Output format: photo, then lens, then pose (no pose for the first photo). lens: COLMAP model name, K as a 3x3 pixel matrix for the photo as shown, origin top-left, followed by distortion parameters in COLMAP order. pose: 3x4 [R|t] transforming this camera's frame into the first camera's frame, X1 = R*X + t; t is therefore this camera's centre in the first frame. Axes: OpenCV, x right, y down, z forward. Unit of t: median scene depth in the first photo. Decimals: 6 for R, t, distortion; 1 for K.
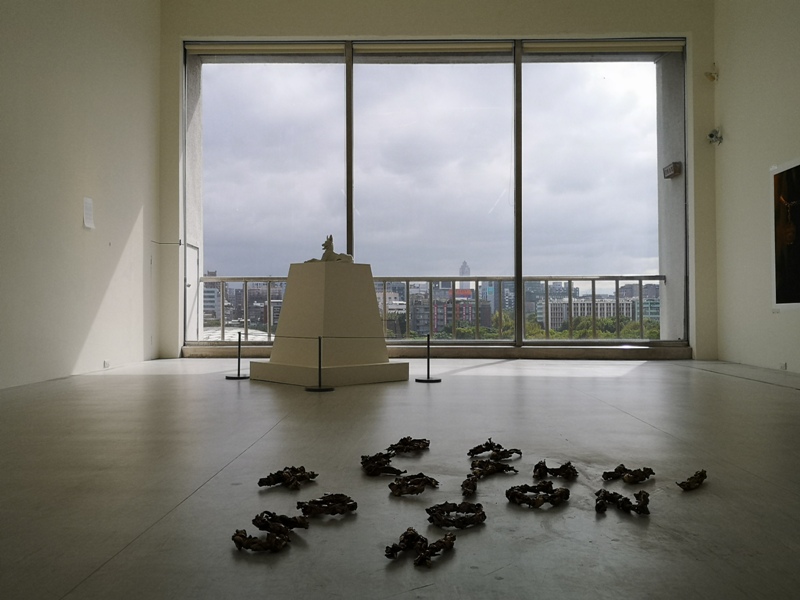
lens RADIAL K [[723.7, 0, 400.0], [0, 723.7, 300.0], [0, 0, 1]] dist [-0.037822, -0.004055]
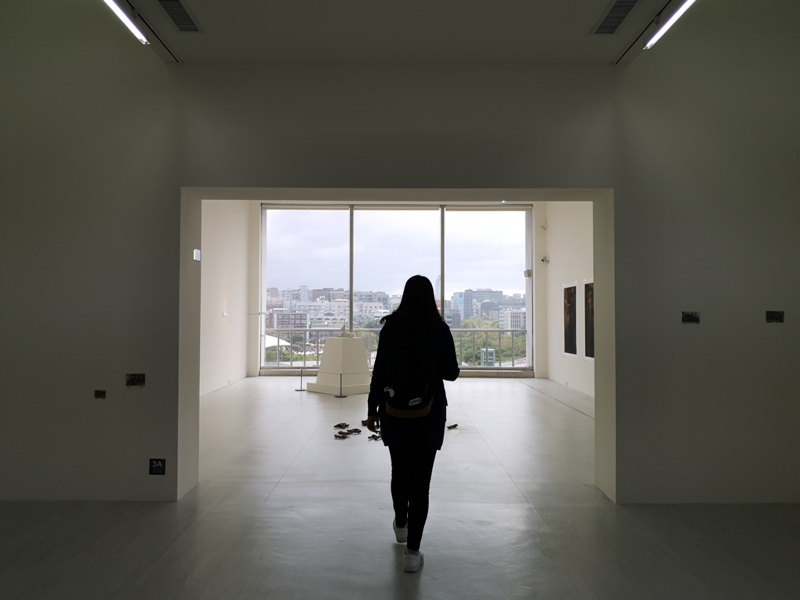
lens RADIAL K [[604.0, 0, 400.0], [0, 604.0, 300.0], [0, 0, 1]] dist [0.002710, -0.105207]
pose [[0.999629, 0.006690, 0.026411, 0.017895], [-0.006251, 0.999842, -0.016667, -0.108572], [-0.026519, 0.016496, 0.999512, -0.663409]]
